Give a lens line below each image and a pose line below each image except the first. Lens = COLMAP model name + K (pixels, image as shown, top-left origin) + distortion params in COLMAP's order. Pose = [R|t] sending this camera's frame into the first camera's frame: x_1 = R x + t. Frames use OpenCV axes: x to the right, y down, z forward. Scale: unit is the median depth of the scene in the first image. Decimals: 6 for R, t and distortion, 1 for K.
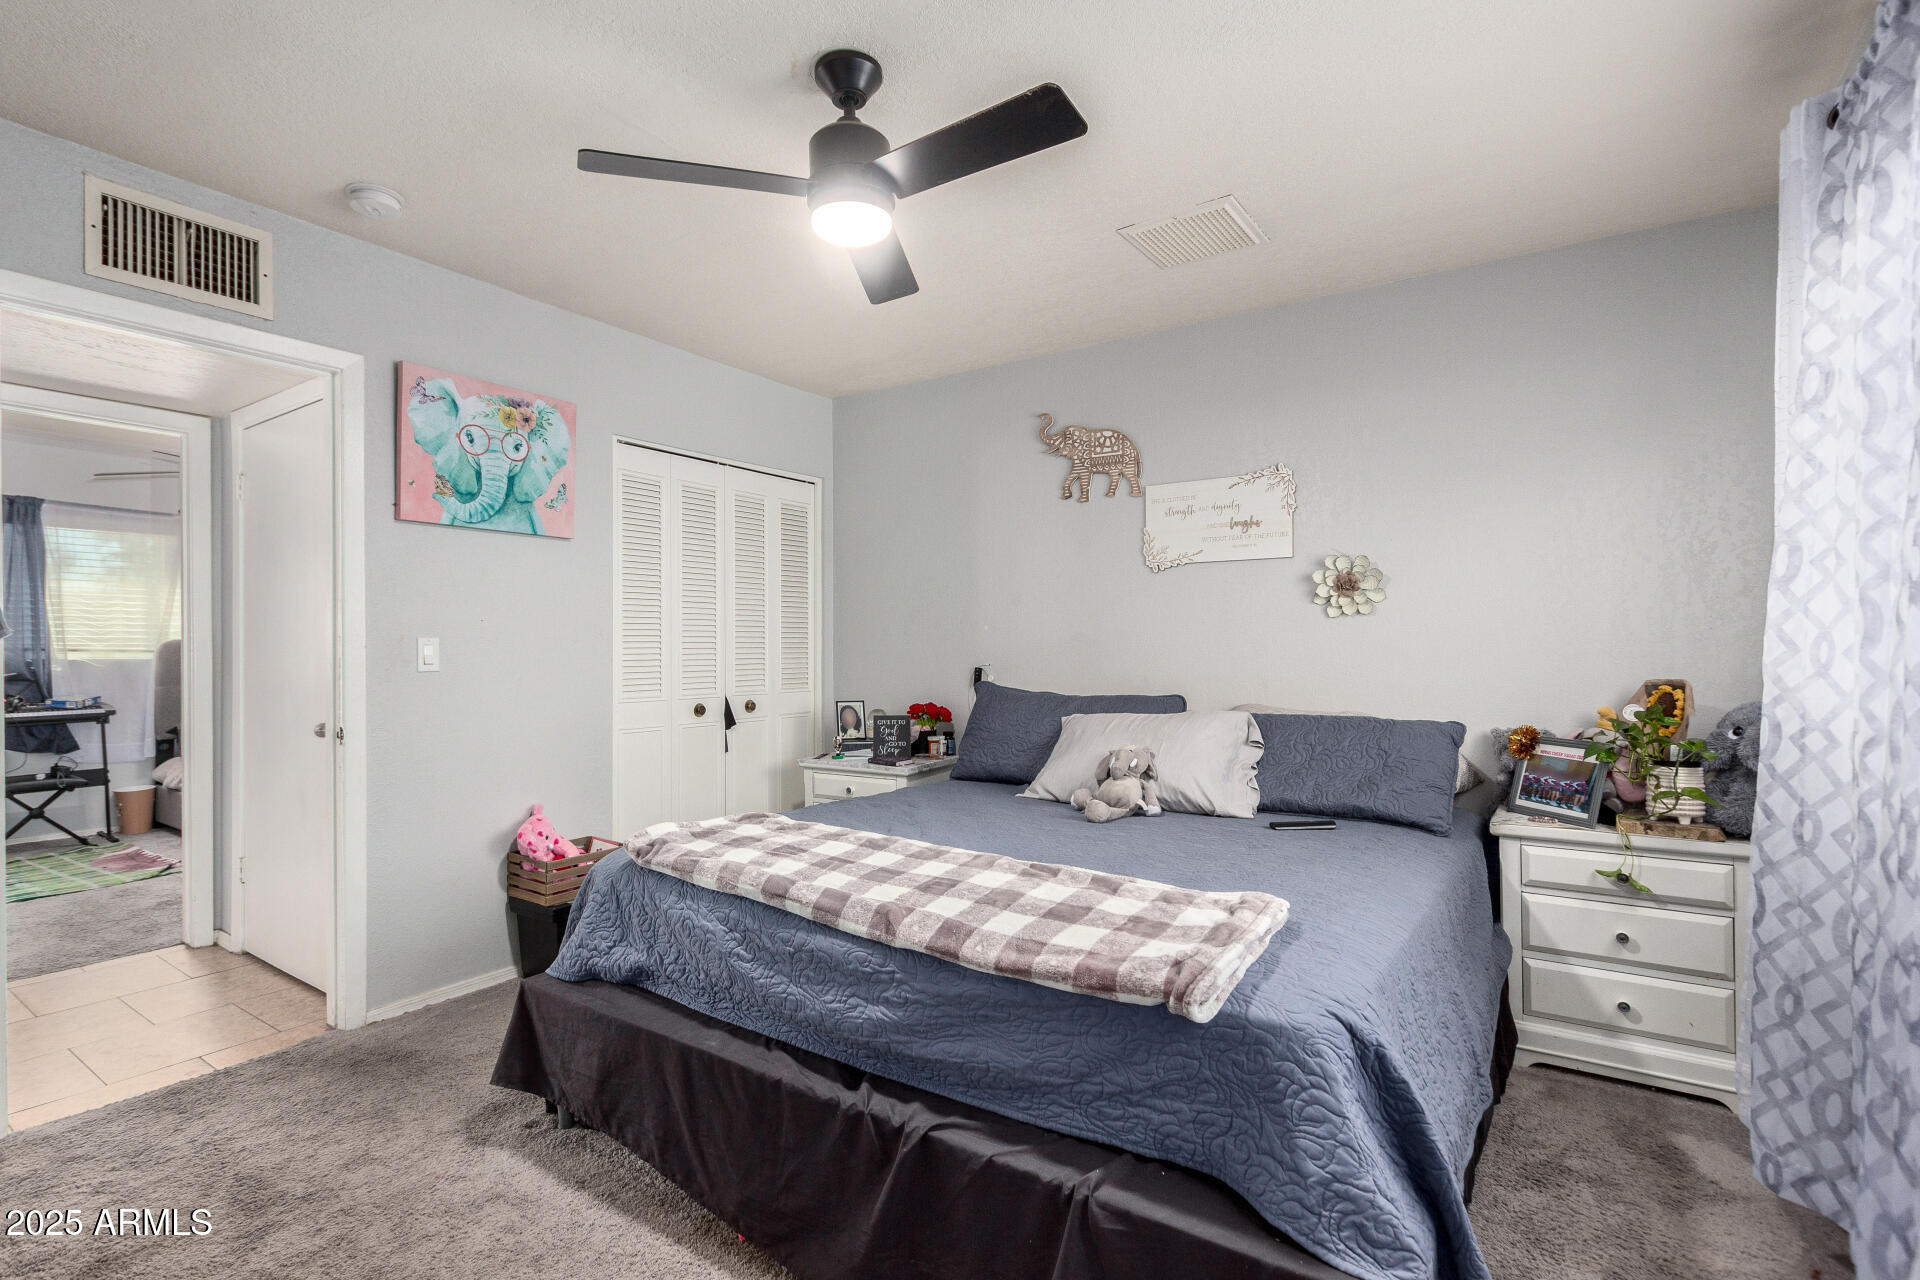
lens RADIAL K [[890.7, 0, 947.0], [0, 890.7, 647.1], [0, 0, 1]] dist [-0.000209, -0.001145]
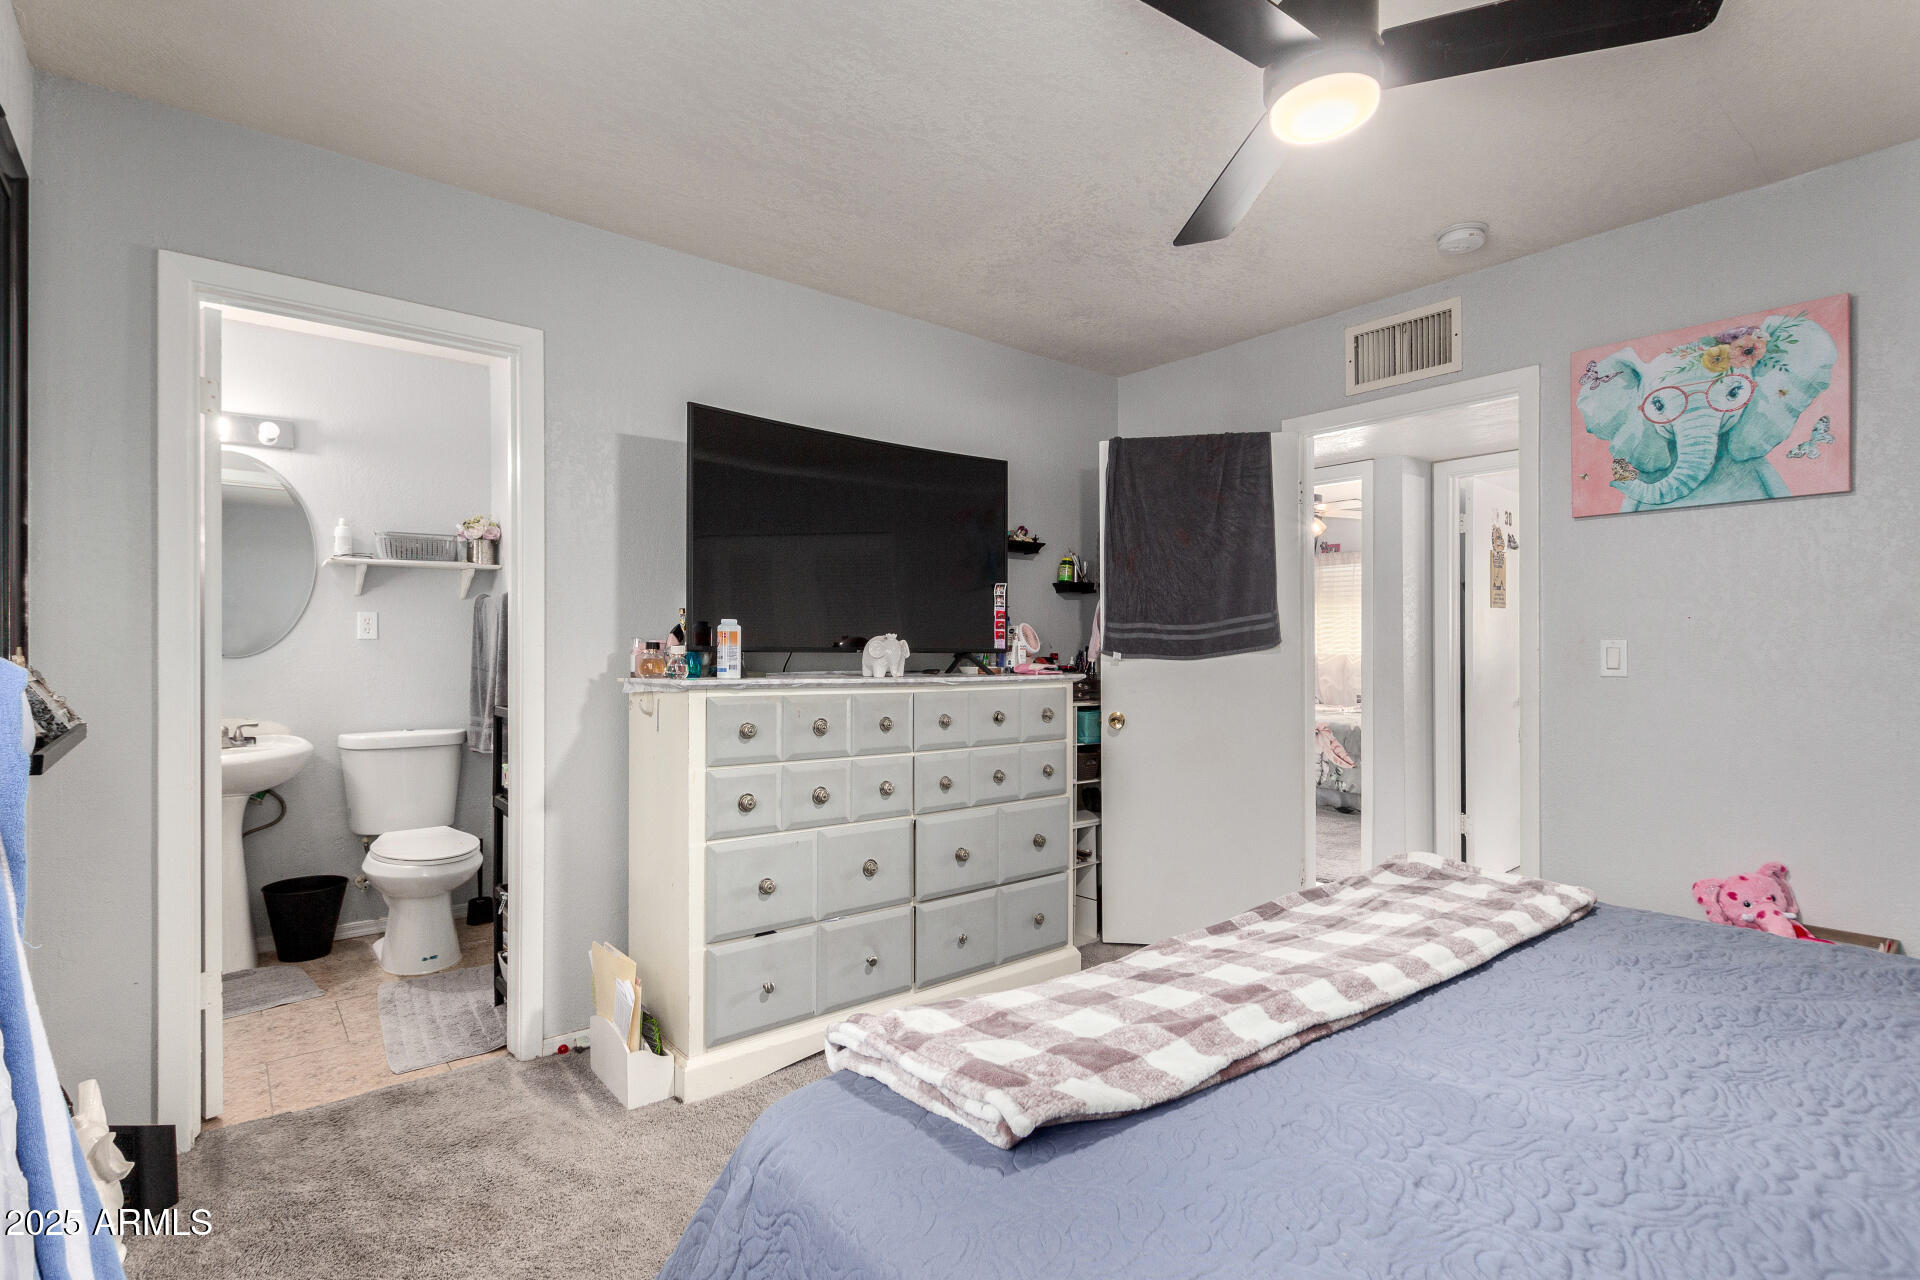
lens RADIAL K [[890.7, 0, 960.2], [0, 890.7, 646.8], [0, 0, 1]] dist [-0.000209, -0.001145]
pose [[-0.278890, -0.001645, -0.960322, 0.461754], [-0.000745, 0.999999, -0.001497, -0.001106], [0.960323, 0.000298, -0.278890, 0.585004]]
